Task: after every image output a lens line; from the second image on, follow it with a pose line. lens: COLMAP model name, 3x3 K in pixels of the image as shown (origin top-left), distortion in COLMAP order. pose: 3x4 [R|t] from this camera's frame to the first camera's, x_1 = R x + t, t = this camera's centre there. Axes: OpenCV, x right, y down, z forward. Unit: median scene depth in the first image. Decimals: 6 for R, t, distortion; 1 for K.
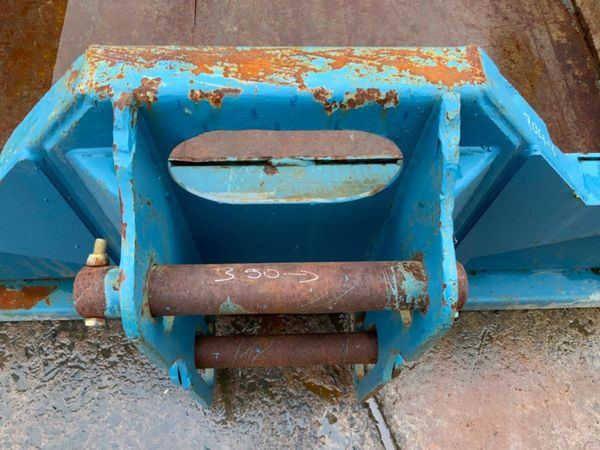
lens RADIAL K [[494.2, 0, 300.0], [0, 494.2, 225.0], [0, 0, 1]] dist [0.092415, -0.179526]
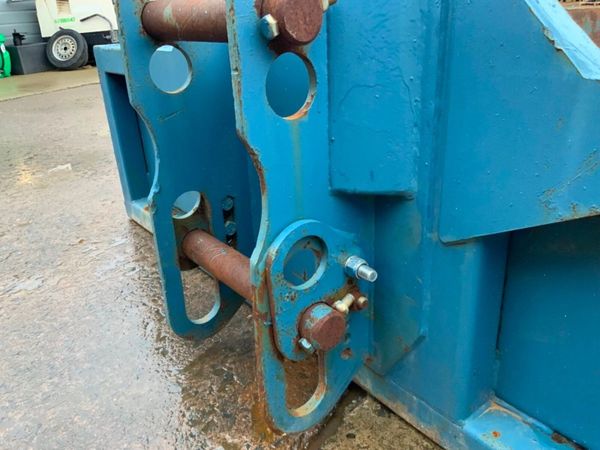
lens RADIAL K [[496.8, 0, 302.1], [0, 496.8, 227.6], [0, 0, 1]] dist [0.146514, -0.340214]
pose [[0.590489, 0.265634, -0.762077, 0.598076], [-0.693011, 0.650815, -0.310122, 0.347902], [0.413592, 0.711251, 0.568387, 0.417397]]
